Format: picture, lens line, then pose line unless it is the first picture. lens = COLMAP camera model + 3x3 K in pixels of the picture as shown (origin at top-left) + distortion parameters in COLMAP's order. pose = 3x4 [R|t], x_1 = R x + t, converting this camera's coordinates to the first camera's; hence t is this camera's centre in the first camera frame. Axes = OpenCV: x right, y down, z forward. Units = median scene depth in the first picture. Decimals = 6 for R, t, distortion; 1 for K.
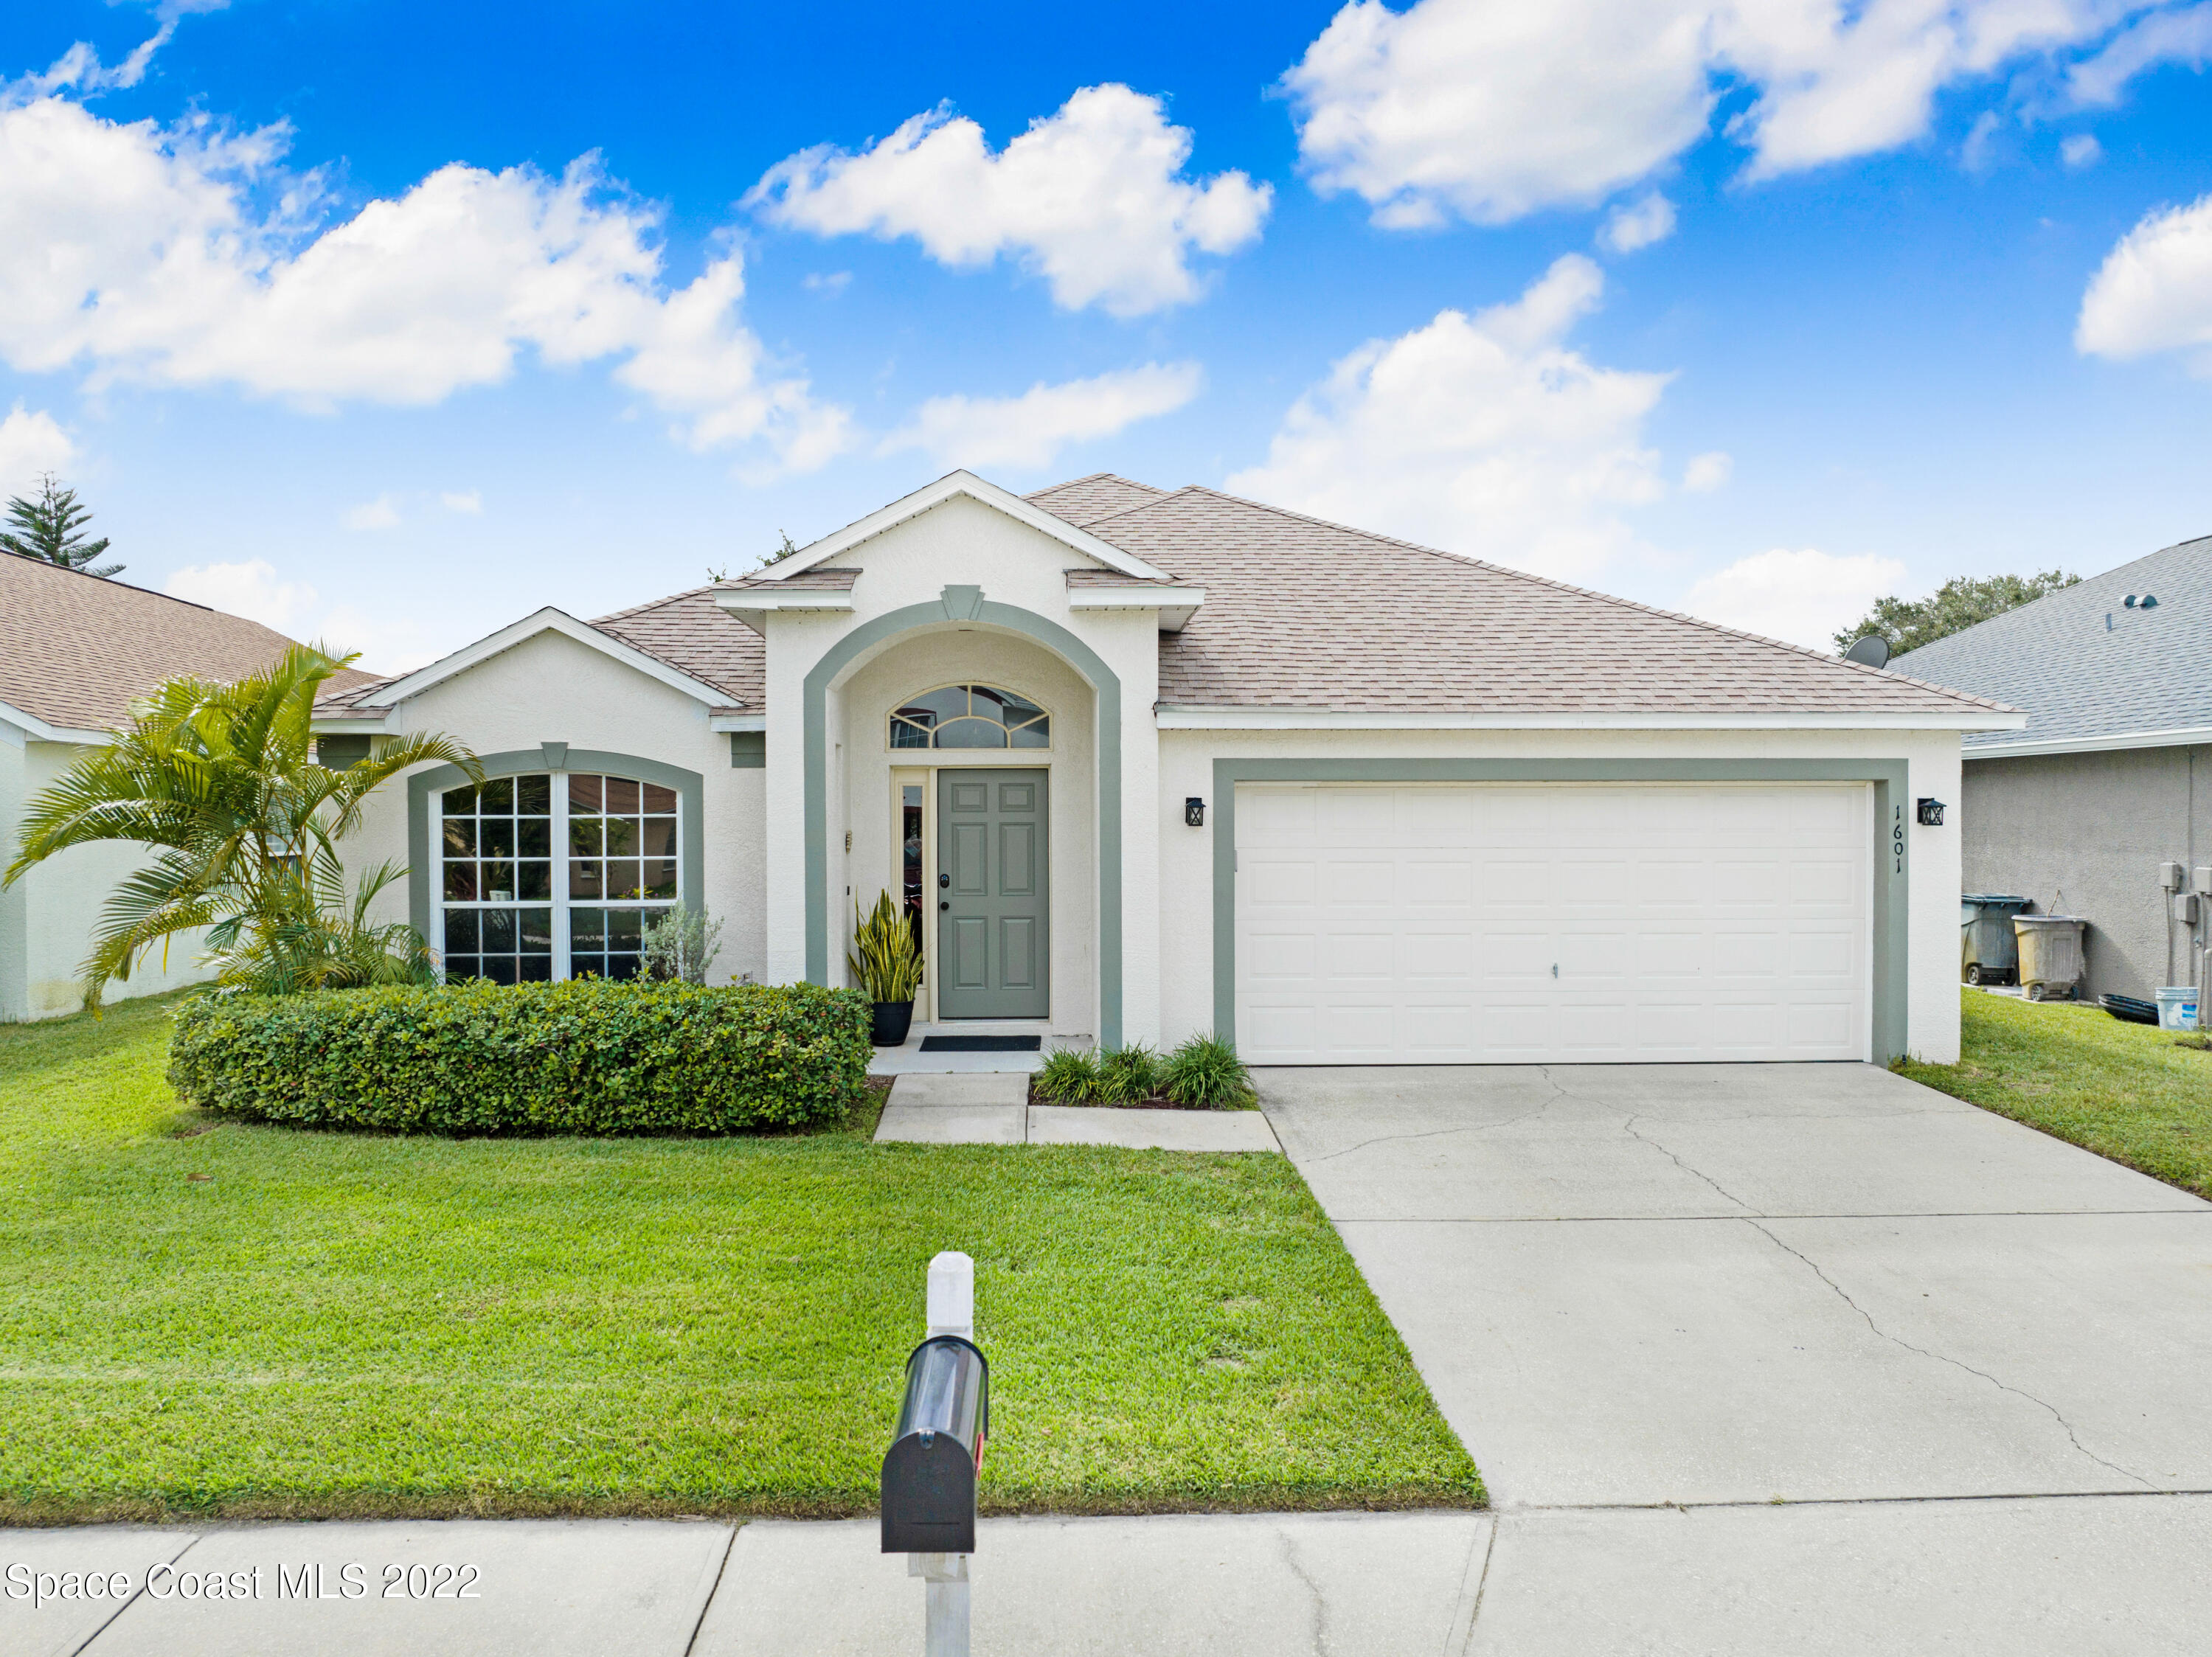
lens RADIAL K [[1562.2, 0, 1106.0], [0, 1562.2, 828.5], [0, 0, 1]] dist [-0.043229, 0.007955]
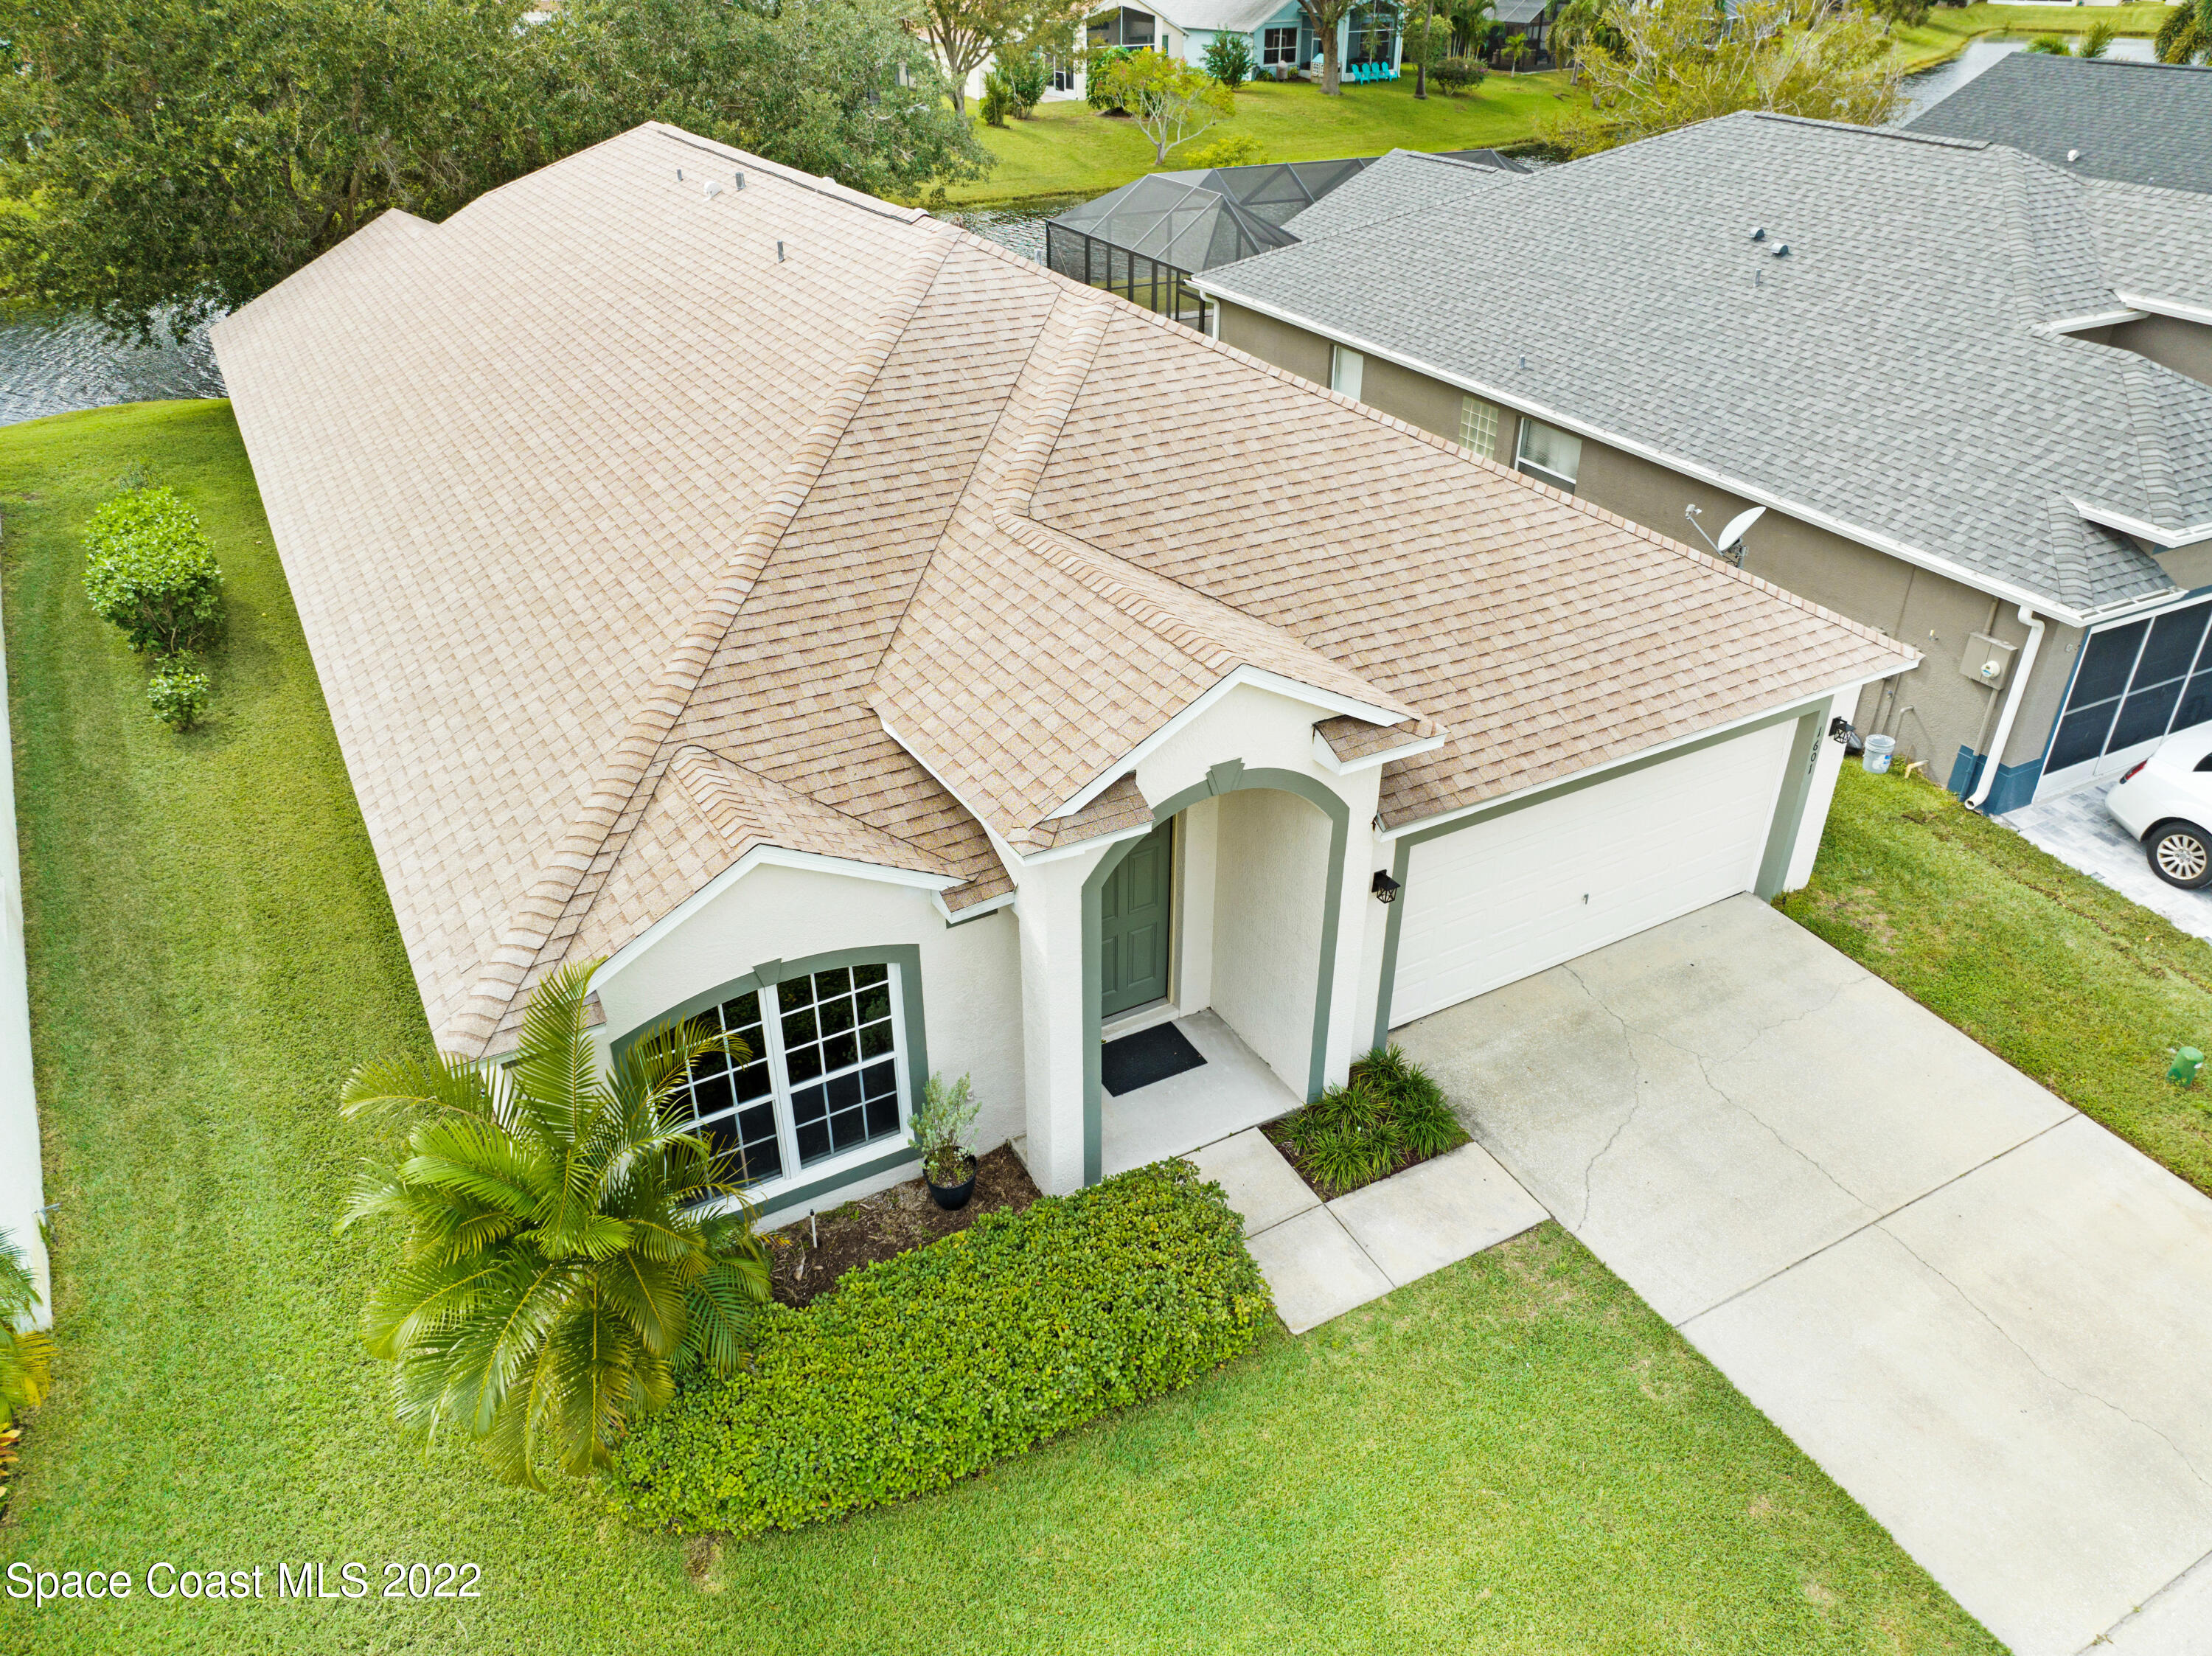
lens RADIAL K [[1564.7, 0, 1110.8], [0, 1564.7, 820.0], [0, 0, 1]] dist [-0.051535, 0.009227]
pose [[0.886637, -0.230401, 0.400987, -0.527827], [-0.002891, 0.864283, 0.502998, -0.585928], [-0.462458, -0.447136, 0.765639, 0.266838]]
